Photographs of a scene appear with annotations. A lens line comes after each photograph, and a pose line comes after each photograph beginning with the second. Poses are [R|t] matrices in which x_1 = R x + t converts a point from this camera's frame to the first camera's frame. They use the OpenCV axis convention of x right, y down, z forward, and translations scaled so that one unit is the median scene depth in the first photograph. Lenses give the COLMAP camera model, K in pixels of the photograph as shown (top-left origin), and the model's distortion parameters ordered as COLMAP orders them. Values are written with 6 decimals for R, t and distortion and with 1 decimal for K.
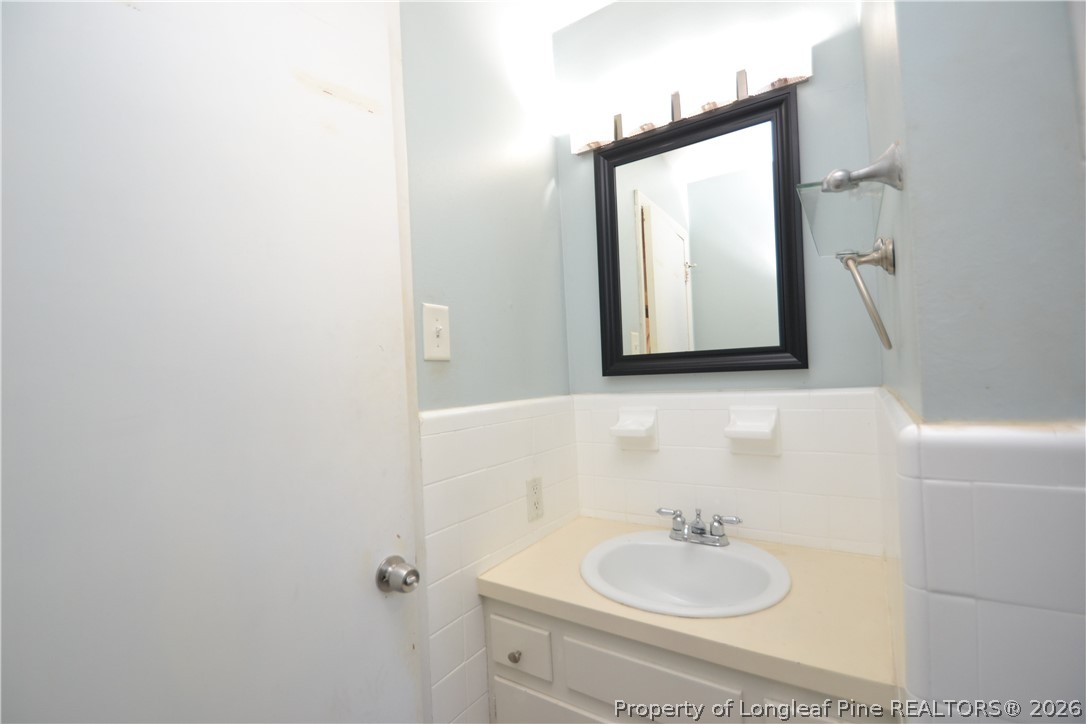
lens RADIAL K [[482.4, 0, 530.7], [0, 482.4, 375.4], [0, 0, 1]] dist [0.012670, -0.016997]
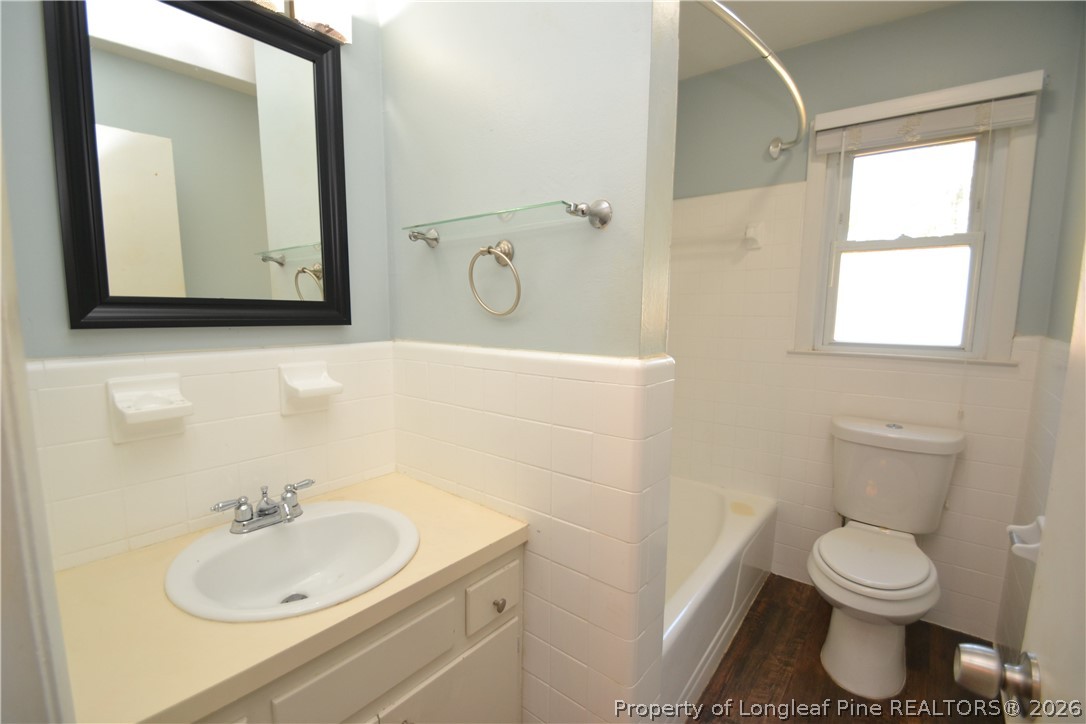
lens RADIAL K [[482.4, 0, 530.7], [0, 482.4, 375.4], [0, 0, 1]] dist [0.012670, -0.016997]
pose [[0.094947, -0.085110, 0.991837, -0.443692], [-0.011514, 0.996178, 0.086585, 0.000808], [-0.995416, -0.019641, 0.093604, 0.458286]]
